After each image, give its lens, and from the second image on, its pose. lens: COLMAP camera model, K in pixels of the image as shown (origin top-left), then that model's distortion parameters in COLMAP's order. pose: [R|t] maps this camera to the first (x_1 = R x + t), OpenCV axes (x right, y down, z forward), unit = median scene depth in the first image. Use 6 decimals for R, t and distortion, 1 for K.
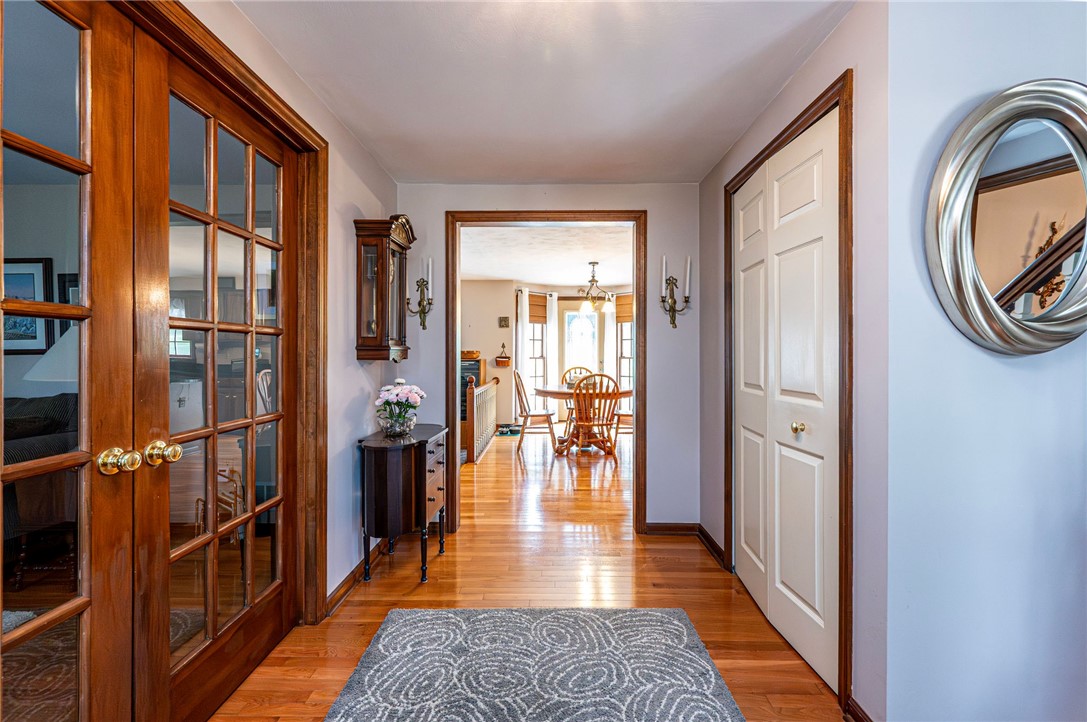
lens RADIAL K [[457.3, 0, 558.6], [0, 457.3, 356.3], [0, 0, 1]] dist [0.000497, 0.000053]
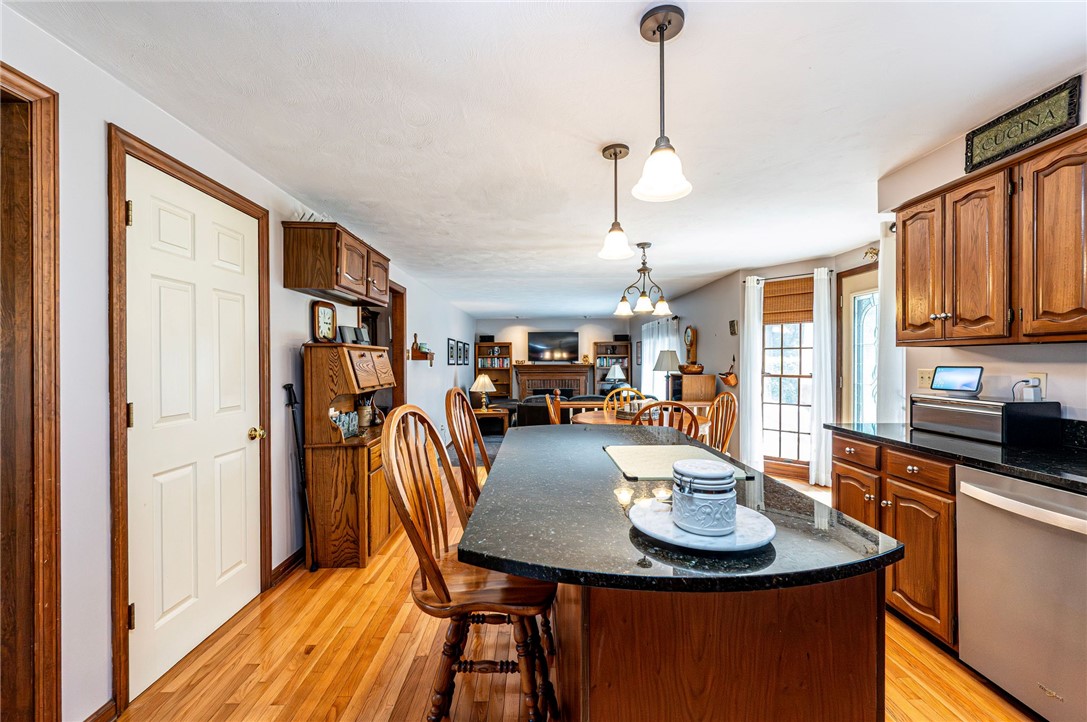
lens RADIAL K [[433.1, 0, 541.8], [0, 433.1, 363.8], [0, 0, 1]] dist [-0.001501, -0.000219]
pose [[0.000564, 0.007236, -0.999974, 1.386295], [-0.000701, 0.999974, 0.007235, -0.045091], [1.000000, 0.000696, 0.000569, 1.567153]]
